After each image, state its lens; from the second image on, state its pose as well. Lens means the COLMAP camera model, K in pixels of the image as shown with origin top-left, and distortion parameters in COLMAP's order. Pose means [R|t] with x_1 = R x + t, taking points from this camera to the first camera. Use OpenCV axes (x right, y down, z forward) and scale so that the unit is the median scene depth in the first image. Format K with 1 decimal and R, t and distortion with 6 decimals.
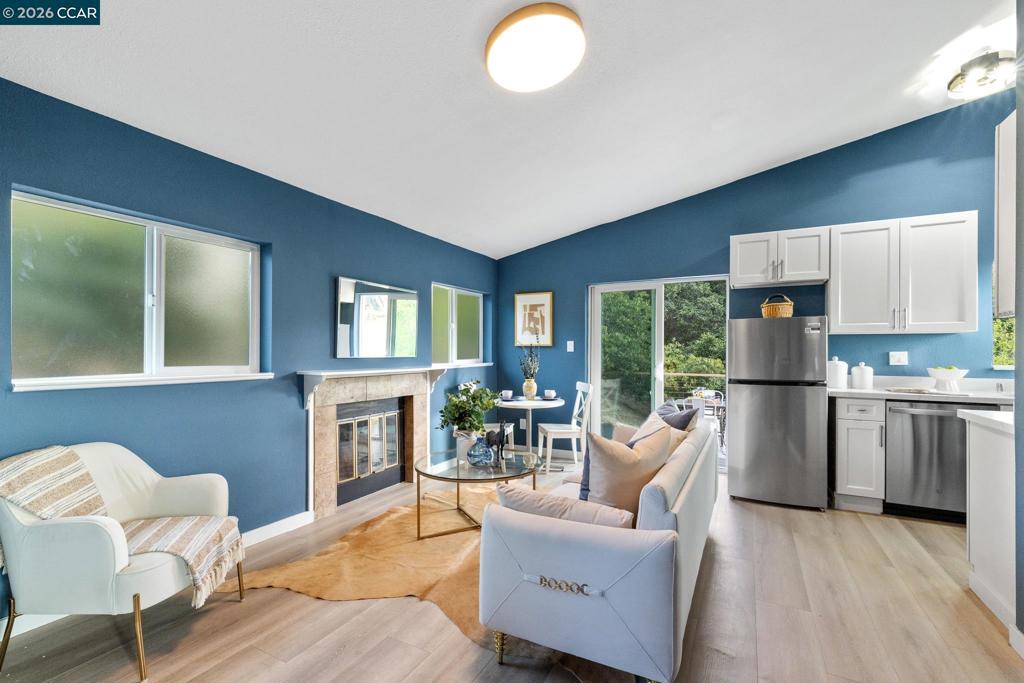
lens RADIAL K [[447.4, 0, 516.9], [0, 447.4, 349.9], [0, 0, 1]] dist [0.005250, 0.000843]
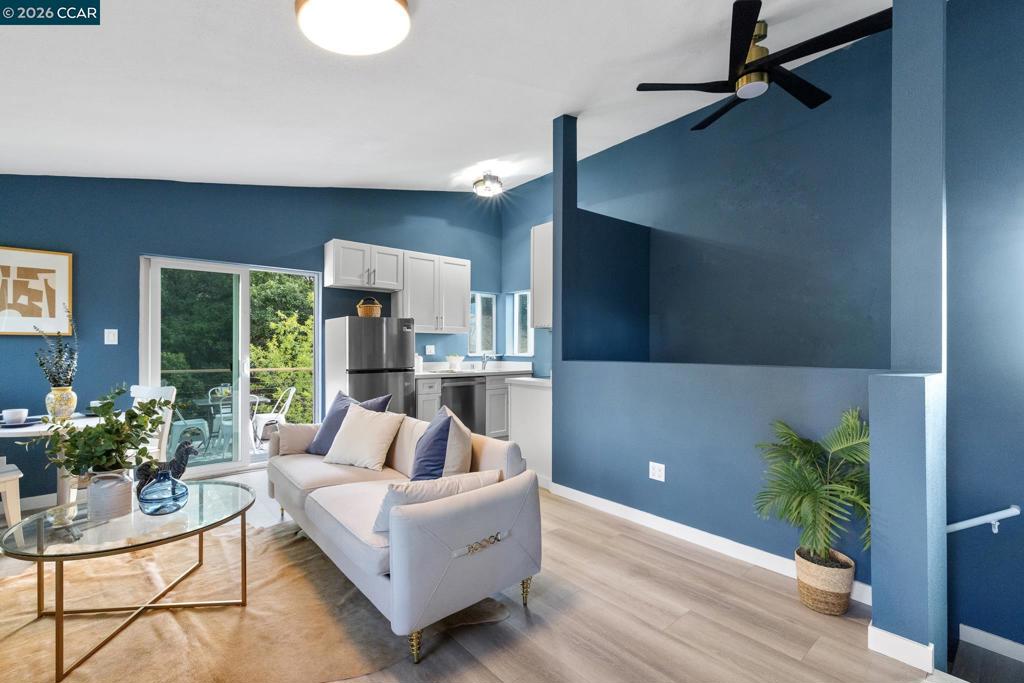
lens RADIAL K [[447.4, 0, 511.4], [0, 447.4, 345.7], [0, 0, 1]] dist [0.005250, 0.000843]
pose [[0.382299, 0.001827, 0.924037, -0.374766], [-0.006297, 0.999980, 0.000628, 0.002194], [-0.924017, -0.006059, 0.382303, 0.191048]]
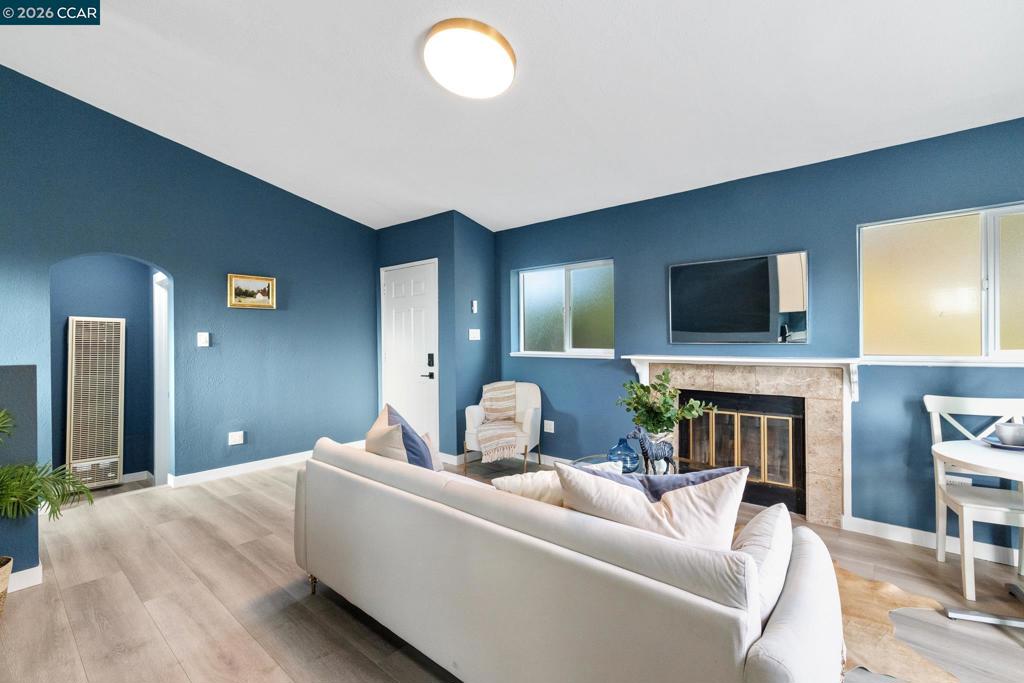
lens RADIAL K [[447.4, 0, 522.0], [0, 447.4, 337.2], [0, 0, 1]] dist [0.005250, 0.000843]
pose [[-0.209387, -0.004888, -0.977821, 0.589370], [0.008892, 0.999937, -0.006903, 0.003873], [0.977792, -0.010140, -0.209331, 0.732951]]
